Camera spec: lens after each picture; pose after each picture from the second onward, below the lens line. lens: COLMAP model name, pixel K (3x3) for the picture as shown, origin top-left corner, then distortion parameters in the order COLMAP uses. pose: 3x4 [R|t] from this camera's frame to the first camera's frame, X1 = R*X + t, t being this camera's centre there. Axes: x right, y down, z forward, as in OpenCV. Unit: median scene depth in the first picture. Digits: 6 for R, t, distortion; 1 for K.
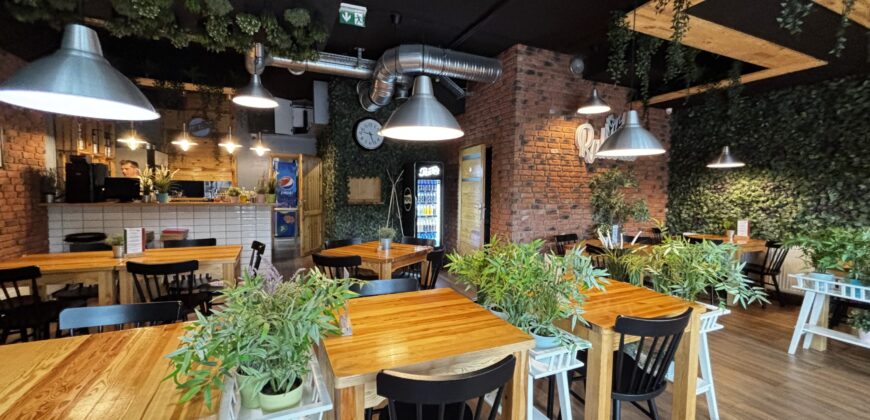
lens RADIAL K [[353.1, 0, 432.5], [0, 353.1, 209.8], [0, 0, 1]] dist [0.003177, 0.001883]
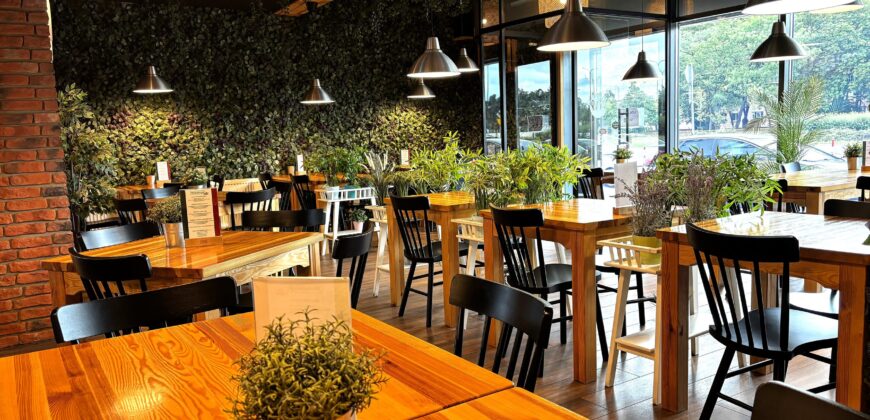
lens RADIAL K [[662.5, 0, 436.1], [0, 662.5, 212.3], [0, 0, 1]] dist [-0.004393, 0.042079]
pose [[-0.145109, -0.125630, 0.981407, -0.806743], [0.092327, 0.985859, 0.139851, -0.010104], [-0.985098, 0.110904, -0.131458, 0.679022]]
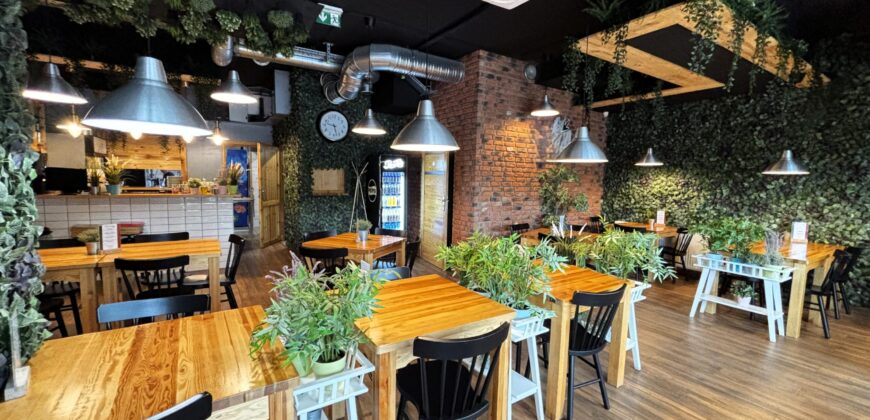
lens RADIAL K [[353.1, 0, 431.9], [0, 353.1, 209.9], [0, 0, 1]] dist [0.003177, 0.001883]
pose [[0.989332, -0.004111, 0.145619, -0.070296], [-0.001419, 0.999282, 0.037854, -0.019186], [-0.145670, -0.037657, 0.988616, -0.076559]]
